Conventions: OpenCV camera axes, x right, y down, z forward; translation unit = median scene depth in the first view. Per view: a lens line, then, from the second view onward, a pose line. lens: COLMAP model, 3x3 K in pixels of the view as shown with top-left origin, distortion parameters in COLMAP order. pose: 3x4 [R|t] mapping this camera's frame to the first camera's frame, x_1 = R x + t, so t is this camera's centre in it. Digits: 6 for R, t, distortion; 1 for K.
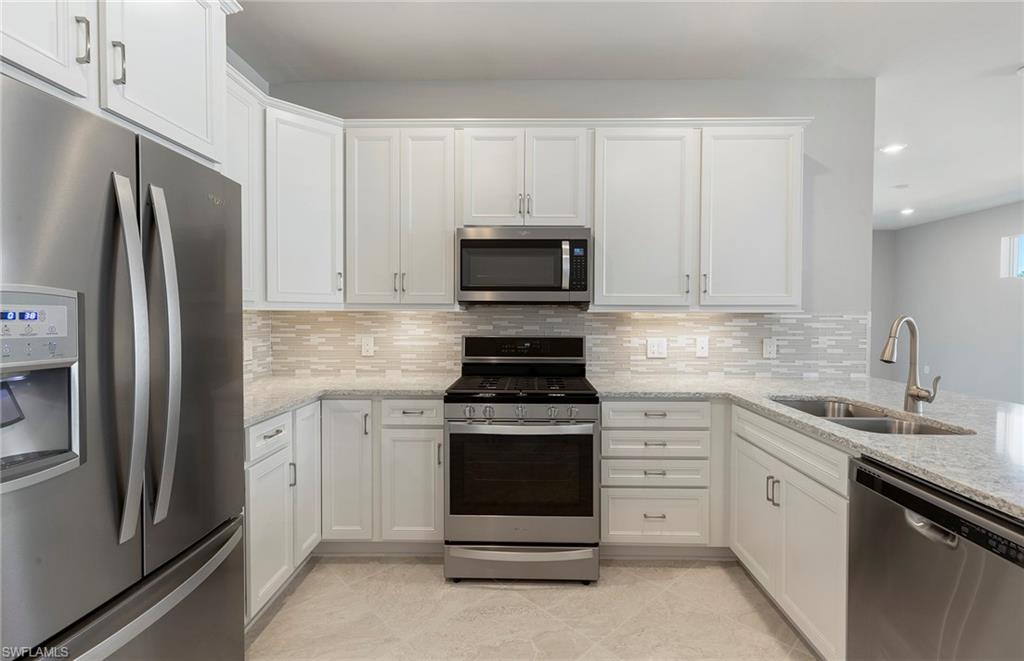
lens RADIAL K [[466.6, 0, 517.4], [0, 466.6, 327.8], [0, 0, 1]] dist [0.012567, -0.000029]
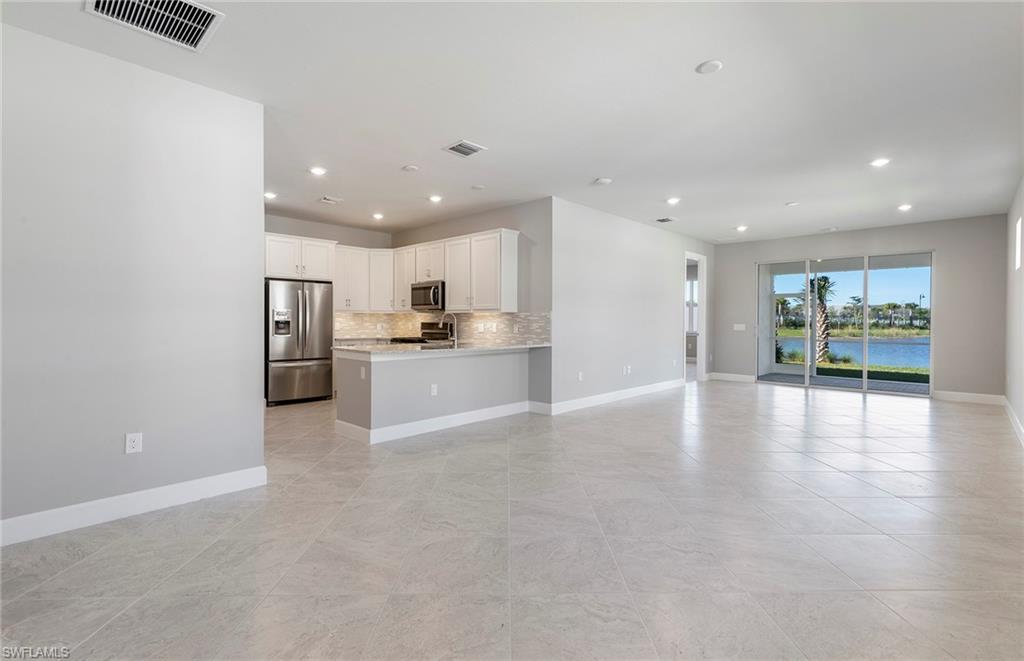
lens RADIAL K [[466.6, 0, 517.4], [0, 466.6, 327.8], [0, 0, 1]] dist [0.012567, -0.000029]
pose [[0.736030, 0.011774, -0.676846, 1.996625], [-0.019432, 0.999804, -0.003739, 0.046486], [0.676670, 0.015905, 0.736115, -0.573755]]
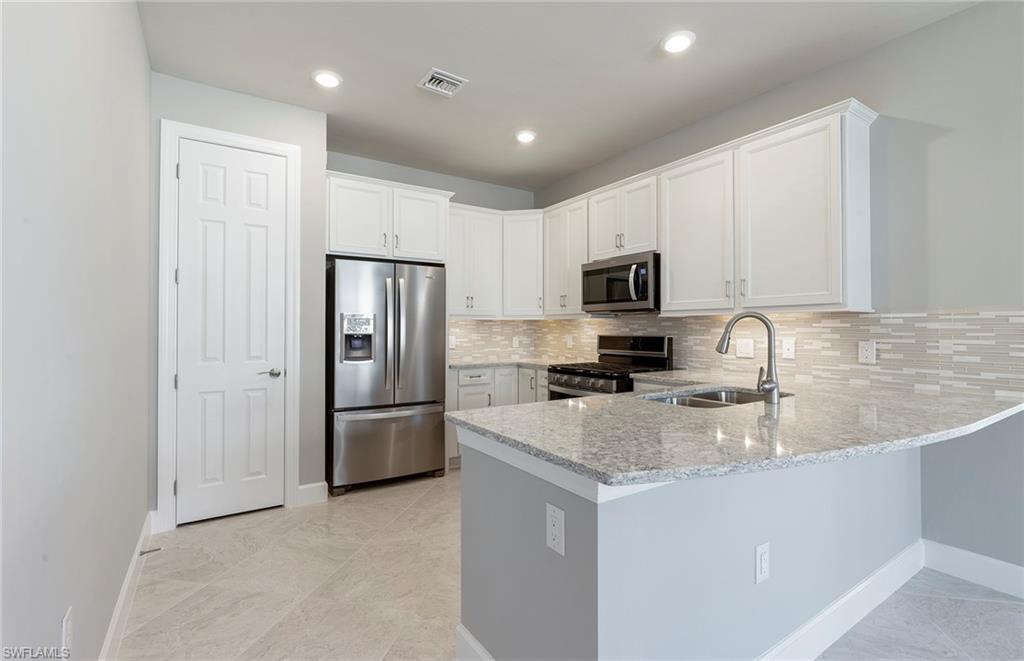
lens RADIAL K [[466.6, 0, 517.4], [0, 466.6, 327.8], [0, 0, 1]] dist [0.012567, -0.000029]
pose [[0.573012, -0.006192, -0.819523, 0.887337], [-0.017008, 0.999666, -0.019445, 0.025978], [0.819370, 0.025080, 0.572716, -0.046840]]
